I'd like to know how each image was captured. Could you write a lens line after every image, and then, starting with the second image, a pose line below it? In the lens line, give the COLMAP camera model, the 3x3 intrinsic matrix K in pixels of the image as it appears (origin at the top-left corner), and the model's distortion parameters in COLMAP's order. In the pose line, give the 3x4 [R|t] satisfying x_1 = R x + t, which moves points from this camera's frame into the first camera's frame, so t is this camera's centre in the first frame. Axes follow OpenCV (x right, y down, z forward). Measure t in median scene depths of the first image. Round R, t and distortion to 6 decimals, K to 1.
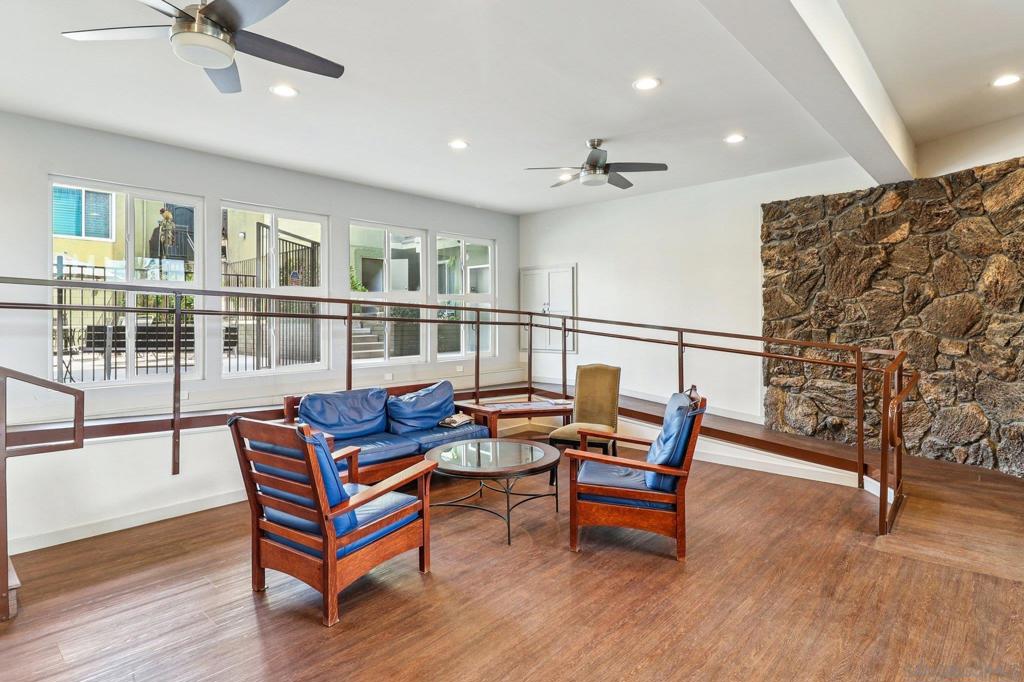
lens RADIAL K [[510.5, 0, 513.9], [0, 510.5, 317.6], [0, 0, 1]] dist [-0.022863, -0.000231]
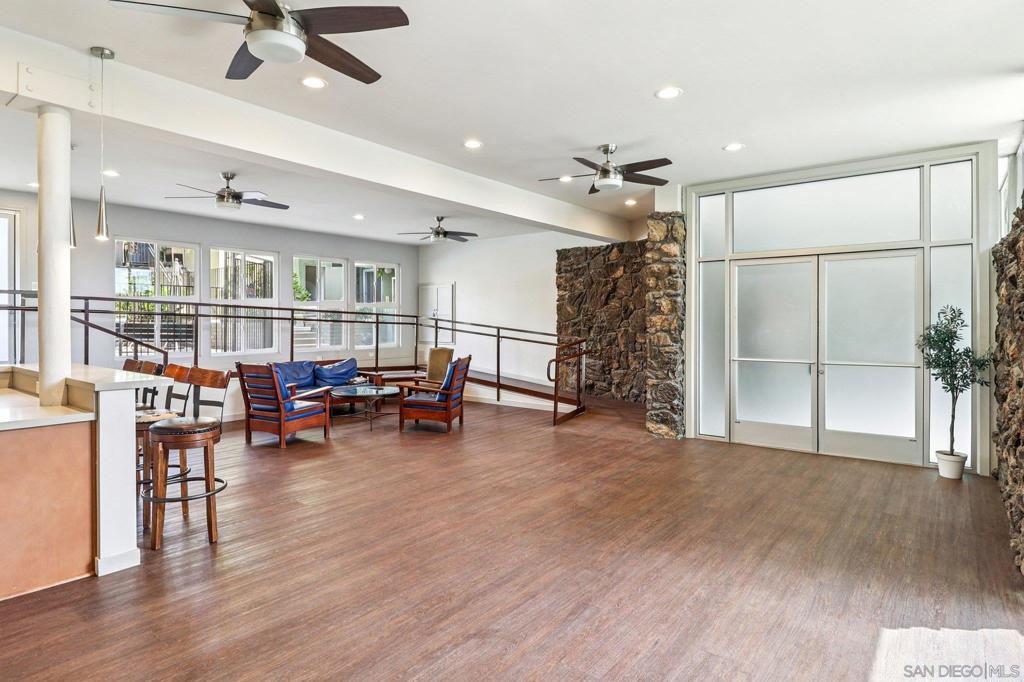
lens RADIAL K [[538.7, 0, 514.8], [0, 538.7, 323.3], [0, 0, 1]] dist [0.002751, -0.000478]
pose [[0.997170, 0.005754, 0.074963, 0.262432], [-0.006298, 0.999955, 0.007025, -0.003425], [-0.074919, -0.007478, 0.997162, -0.788240]]
